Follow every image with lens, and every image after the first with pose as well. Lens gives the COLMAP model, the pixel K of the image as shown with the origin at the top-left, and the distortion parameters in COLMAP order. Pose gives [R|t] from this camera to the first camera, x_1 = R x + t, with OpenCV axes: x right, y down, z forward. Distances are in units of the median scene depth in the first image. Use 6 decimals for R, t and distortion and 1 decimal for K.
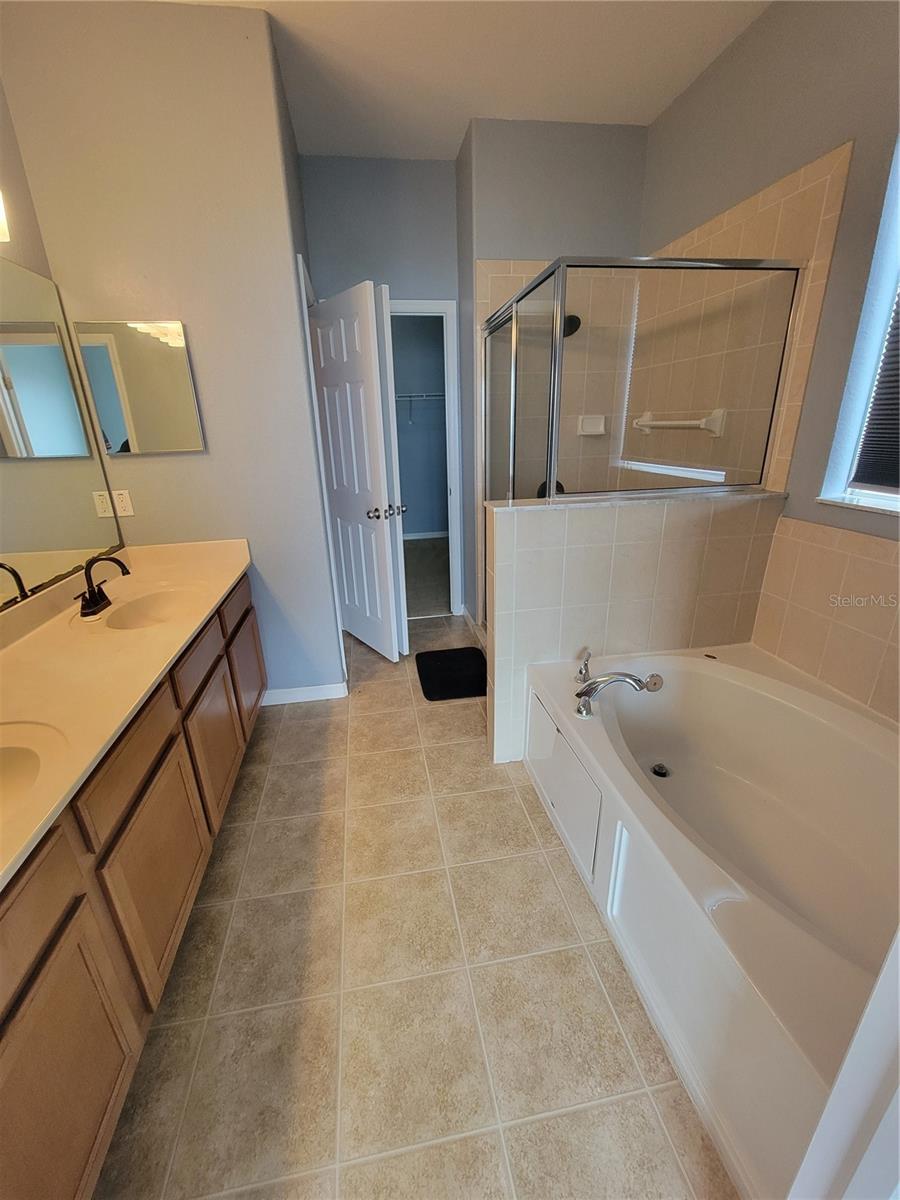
lens RADIAL K [[489.4, 0, 443.4], [0, 489.4, 597.4], [0, 0, 1]] dist [-0.005037, 0.000335]
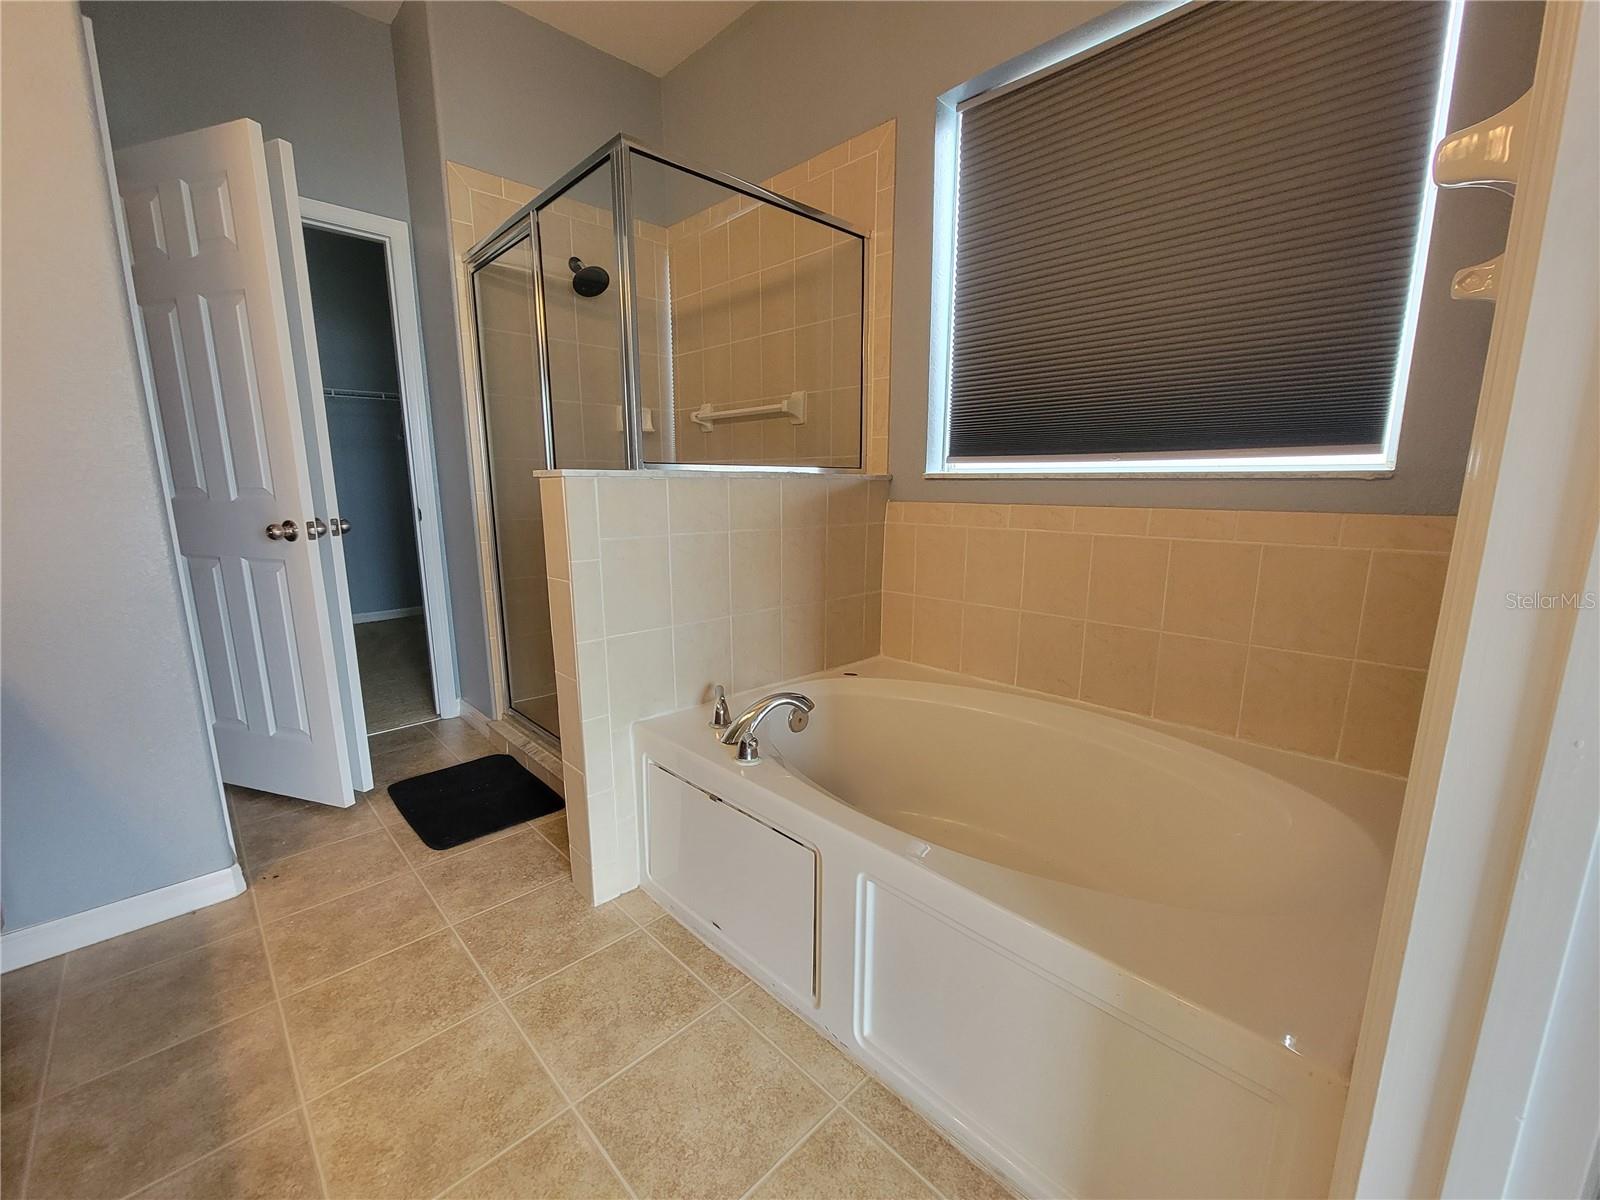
lens RADIAL K [[652.6, 0, 794.3], [0, 652.6, 607.8], [0, 0, 1]] dist [-0.005037, 0.000335]
pose [[0.820822, -0.077015, 0.565968, -0.119650], [0.168948, 0.979267, -0.111769, 0.116406], [-0.545626, 0.187362, 0.816816, 0.158592]]
